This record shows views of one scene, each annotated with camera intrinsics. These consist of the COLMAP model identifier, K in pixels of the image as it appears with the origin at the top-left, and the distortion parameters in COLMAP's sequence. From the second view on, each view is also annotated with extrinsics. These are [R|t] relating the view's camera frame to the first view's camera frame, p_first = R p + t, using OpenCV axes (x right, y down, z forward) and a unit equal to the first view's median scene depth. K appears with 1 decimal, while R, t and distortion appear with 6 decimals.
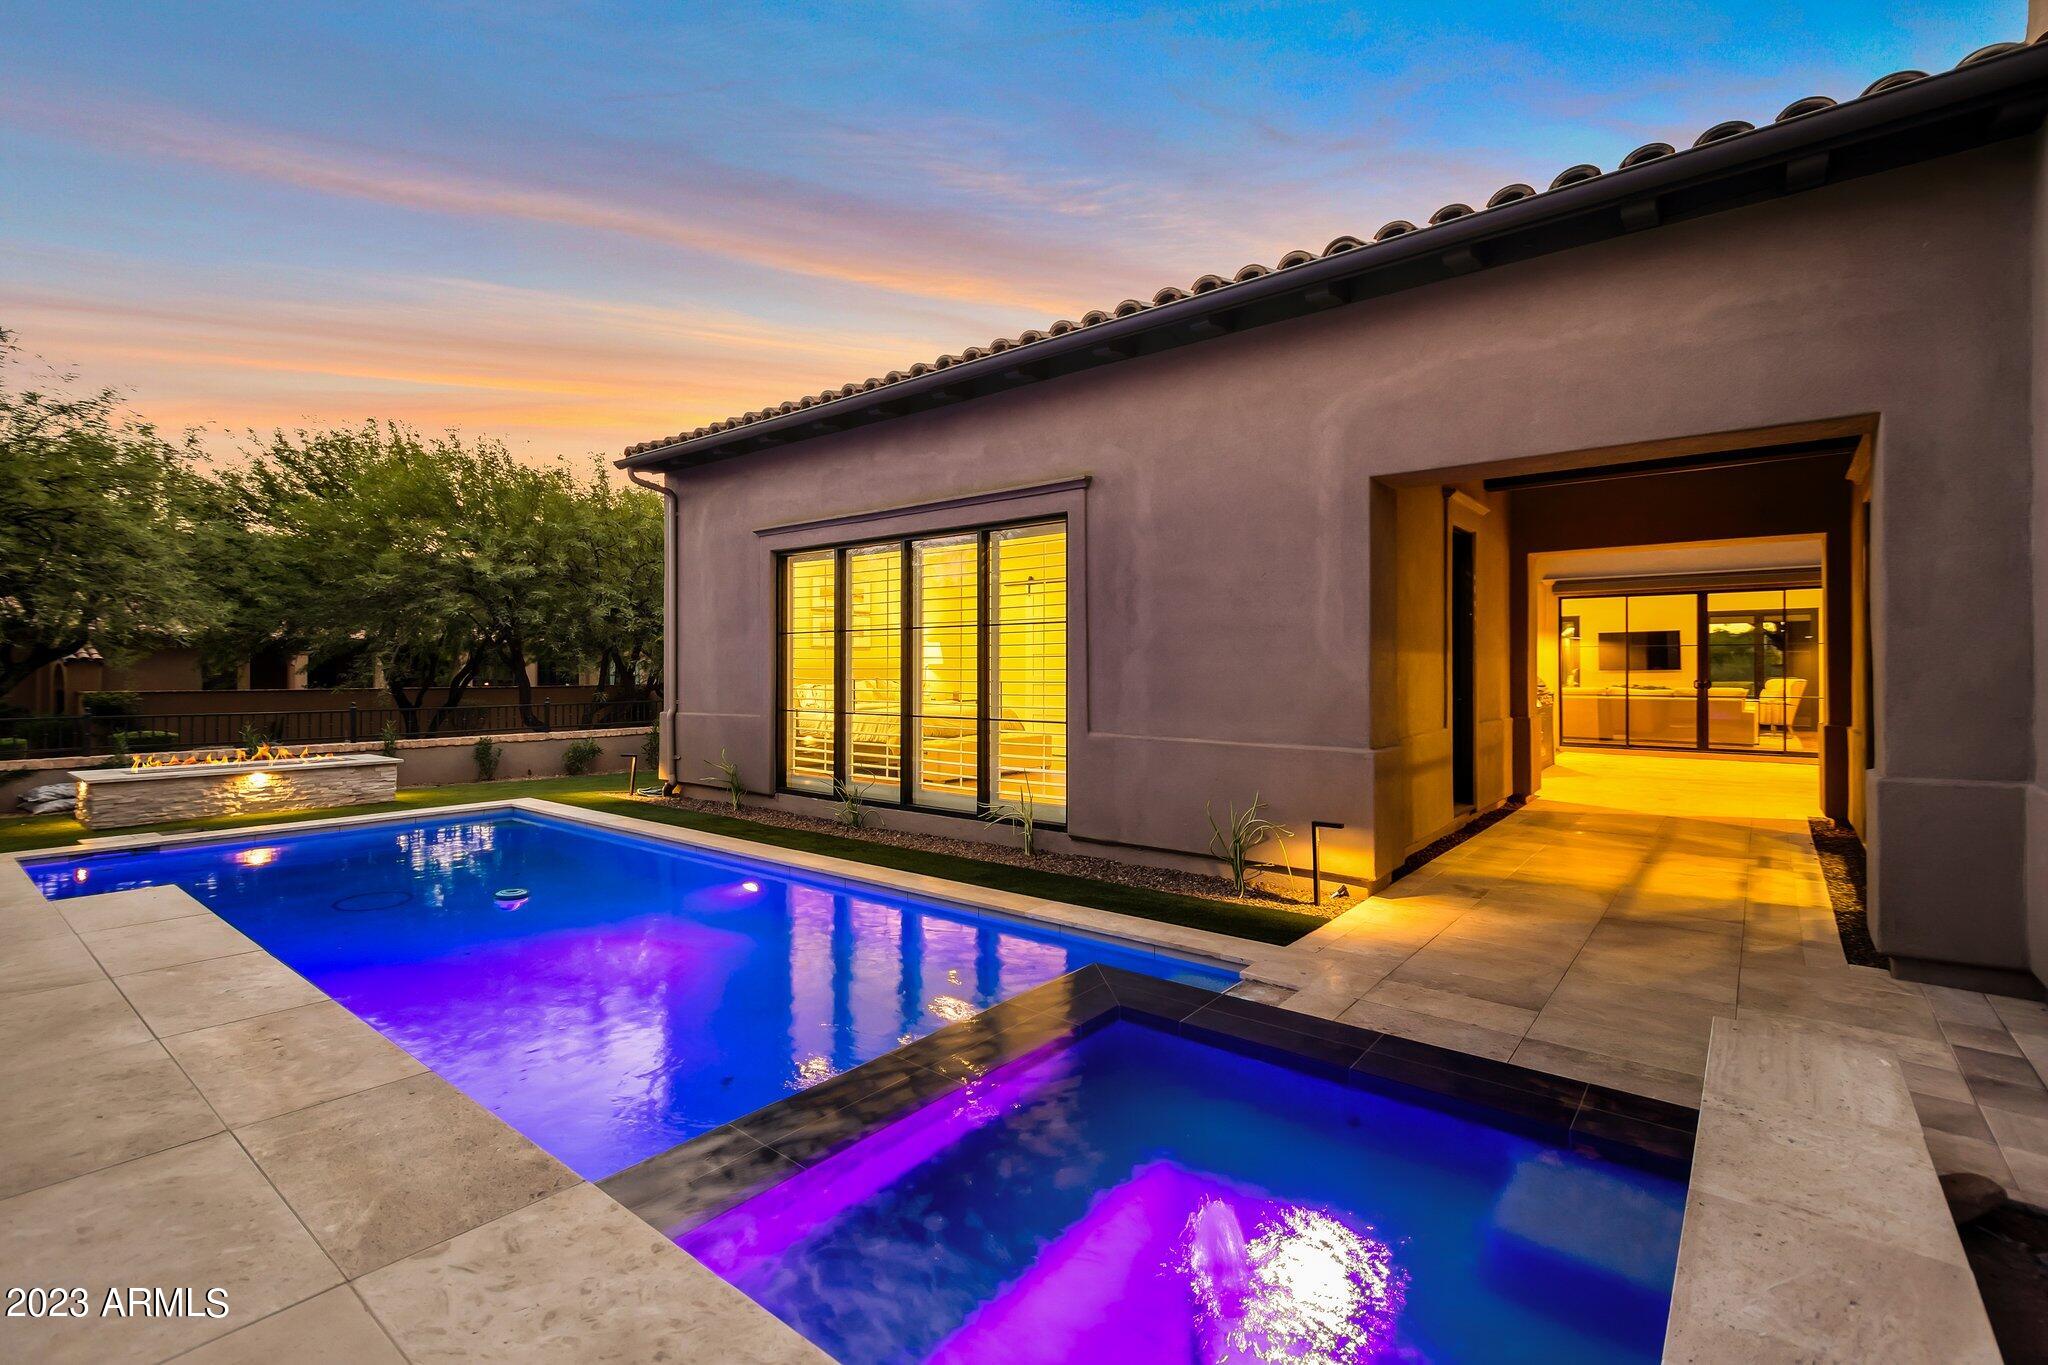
lens RADIAL K [[923.3, 0, 1024.0], [0, 923.3, 682.5], [0, 0, 1]] dist [0.001263, 0.000131]
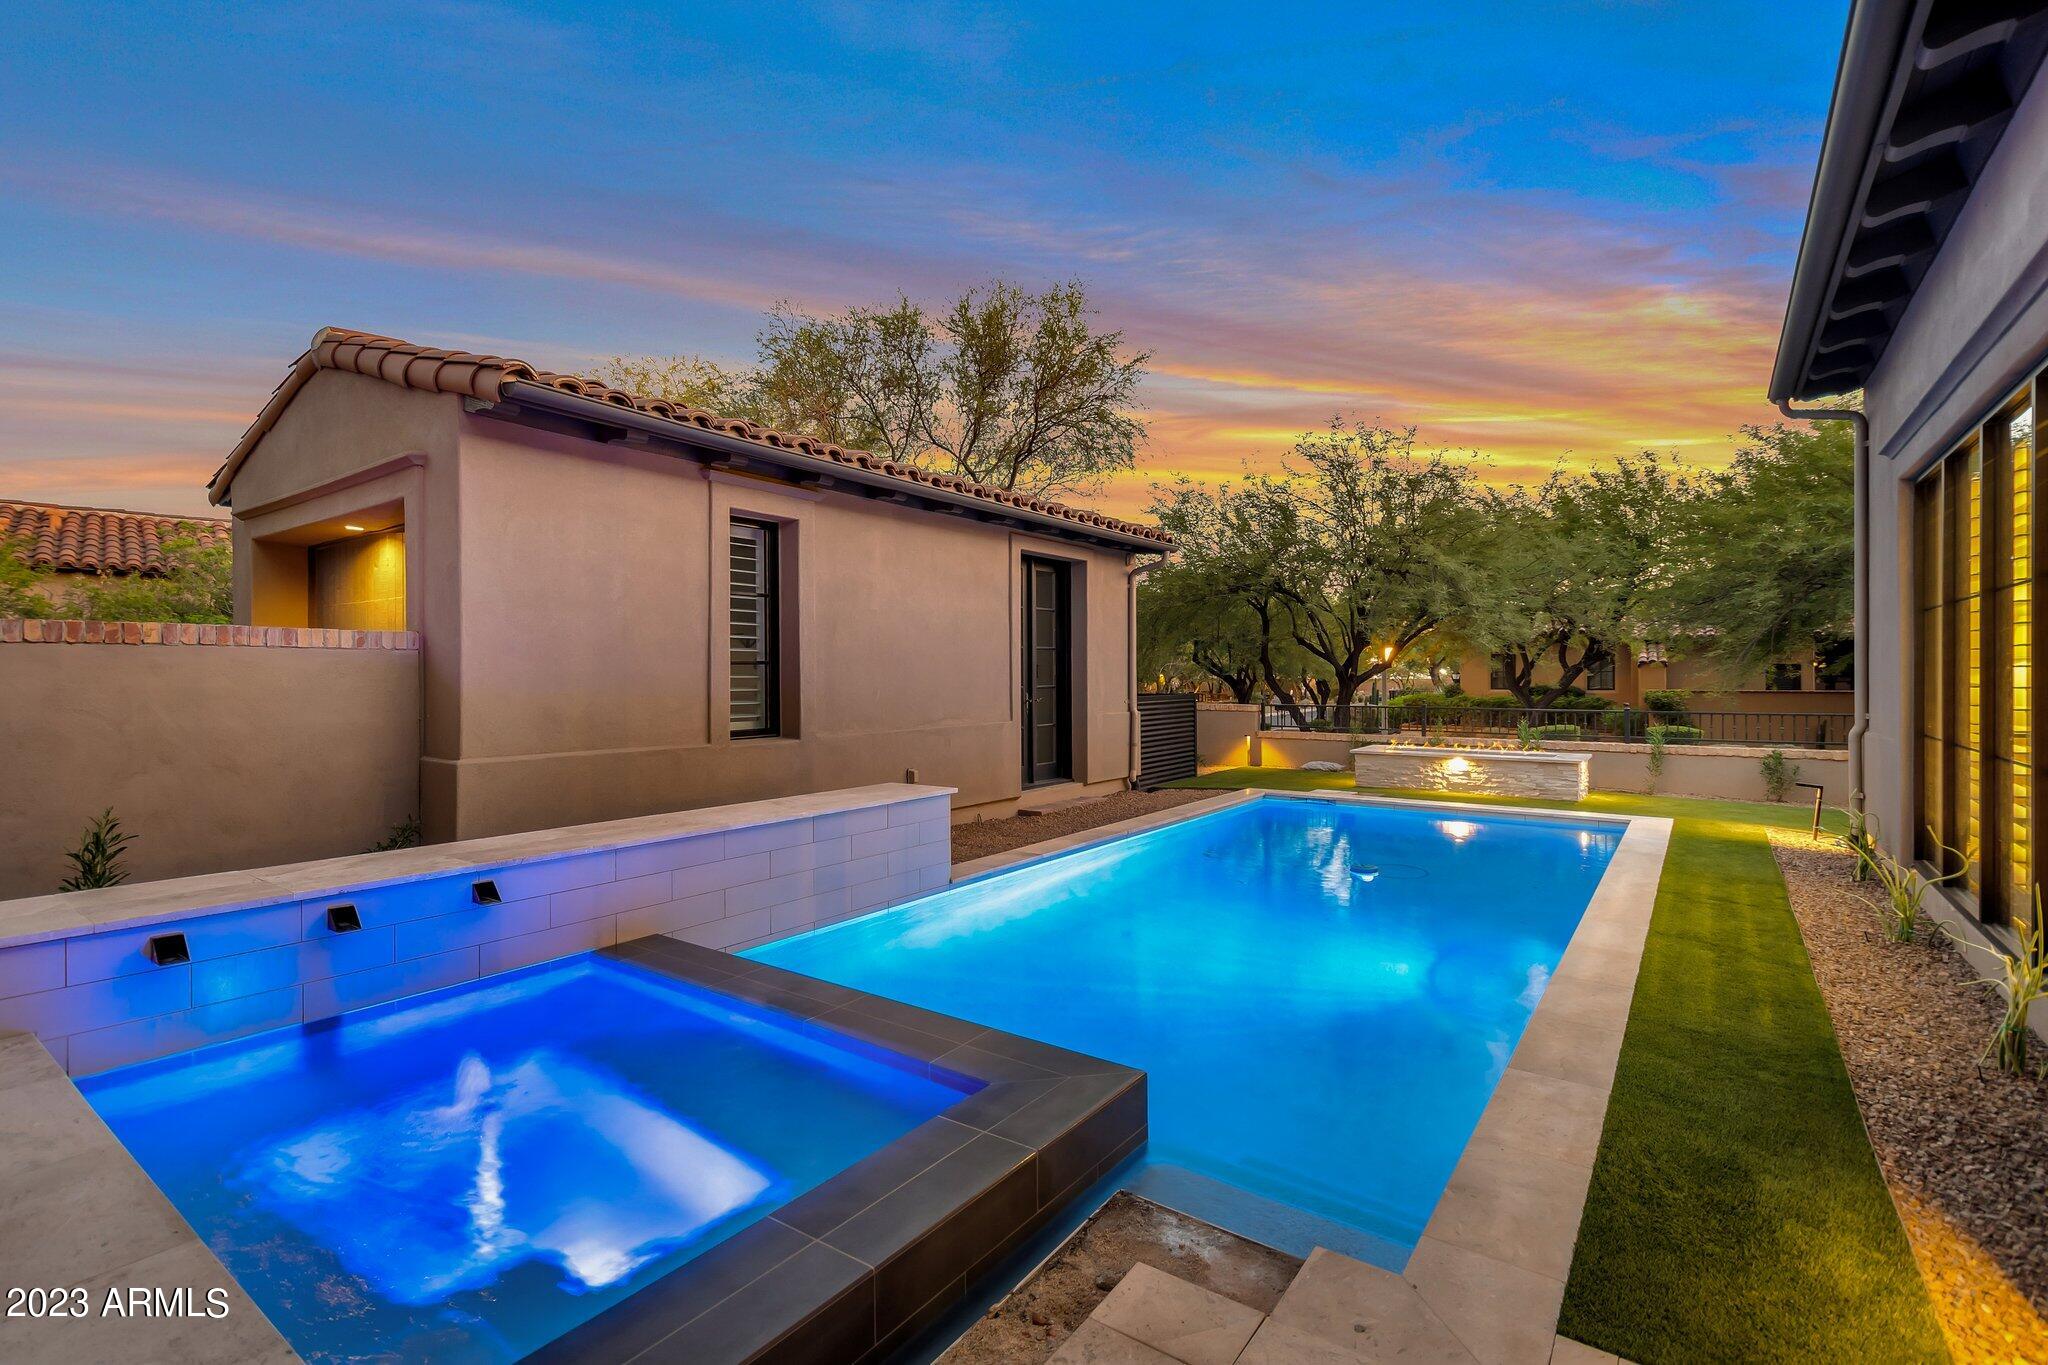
lens RADIAL K [[923.3, 0, 1024.0], [0, 923.3, 682.5], [0, 0, 1]] dist [0.001263, 0.000131]
pose [[0.044607, 0.008343, -0.998970, 0.317684], [-0.008496, 0.999932, 0.007972, -0.003802], [0.998968, 0.008132, 0.044675, 0.385056]]
